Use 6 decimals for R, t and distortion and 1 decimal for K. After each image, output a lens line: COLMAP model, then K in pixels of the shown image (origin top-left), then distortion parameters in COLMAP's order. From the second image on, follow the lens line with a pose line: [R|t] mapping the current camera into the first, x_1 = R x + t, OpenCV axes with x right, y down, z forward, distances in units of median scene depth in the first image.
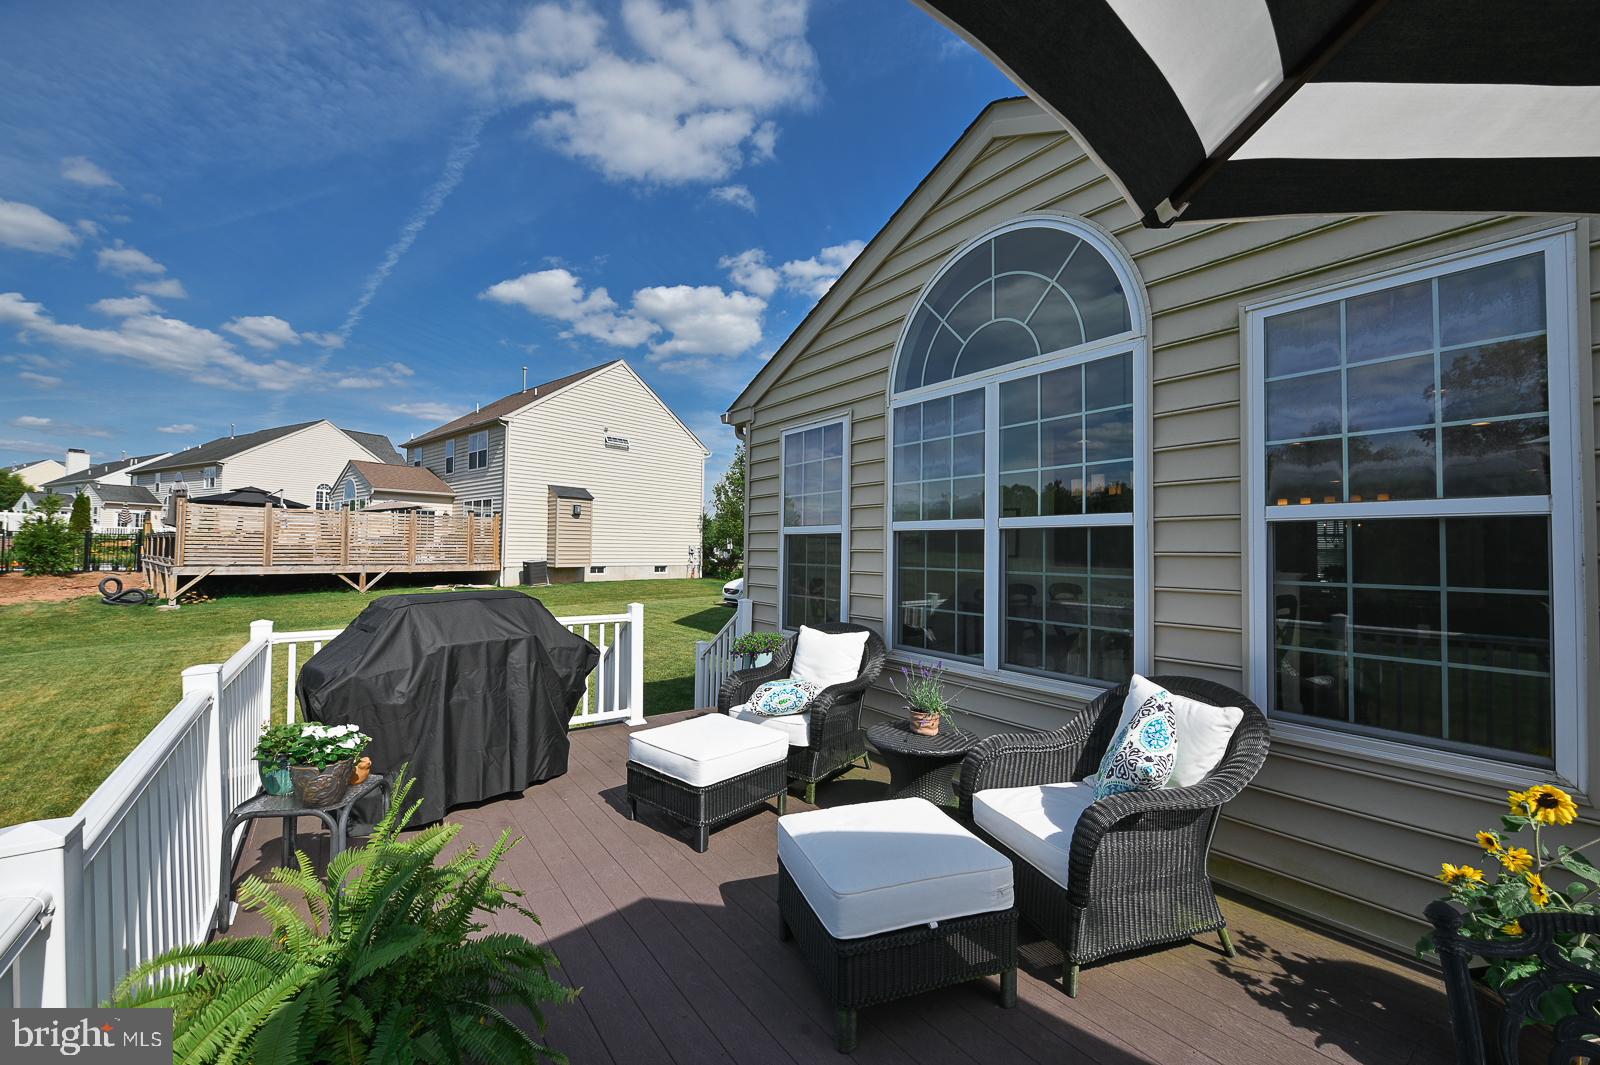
lens RADIAL K [[641.7, 0, 807.1], [0, 641.7, 532.6], [0, 0, 1]] dist [-0.011074, -0.000062]
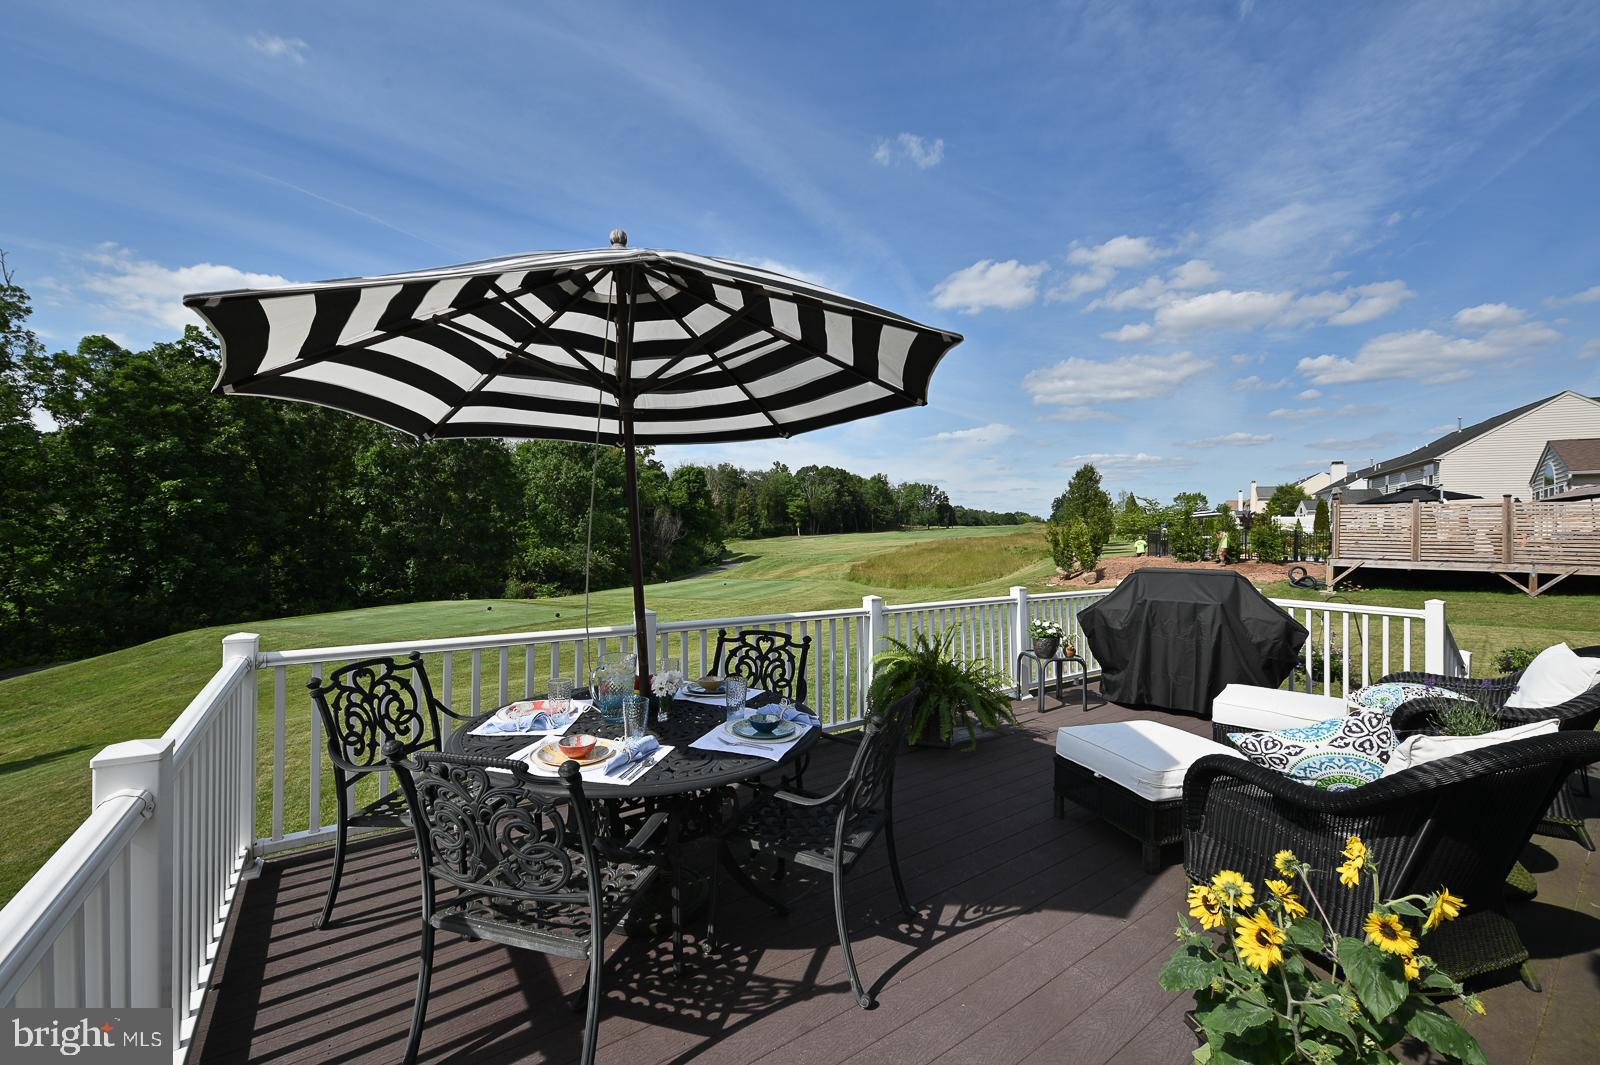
lens RADIAL K [[641.7, 0, 807.1], [0, 641.7, 532.6], [0, 0, 1]] dist [-0.011074, -0.000062]
pose [[-0.017835, -0.010031, -0.999791, 0.183609], [0.013808, 0.999852, -0.010278, 0.003114], [0.999746, -0.013989, -0.017694, 0.034149]]
